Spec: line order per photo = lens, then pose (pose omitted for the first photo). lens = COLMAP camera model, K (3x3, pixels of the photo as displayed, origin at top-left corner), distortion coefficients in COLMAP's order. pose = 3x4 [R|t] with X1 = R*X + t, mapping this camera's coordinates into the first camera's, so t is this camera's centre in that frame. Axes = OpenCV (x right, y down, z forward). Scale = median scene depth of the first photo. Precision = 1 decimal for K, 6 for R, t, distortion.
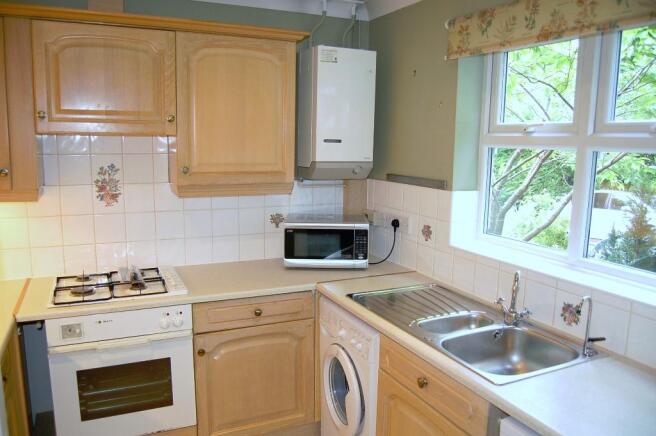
lens RADIAL K [[519.7, 0, 327.6], [0, 519.7, 217.8], [0, 0, 1]] dist [-0.071945, 0.016796]
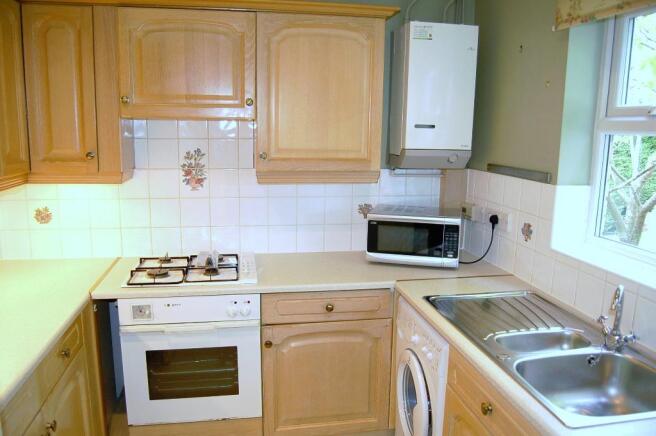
lens RADIAL K [[519.7, 0, 327.6], [0, 519.7, 219.5], [0, 0, 1]] dist [-0.071945, 0.016796]
pose [[0.966768, 0.043696, -0.251893, 0.093230], [-0.037253, 0.998847, 0.030294, -0.006708], [0.252926, -0.019903, 0.967281, 0.085830]]
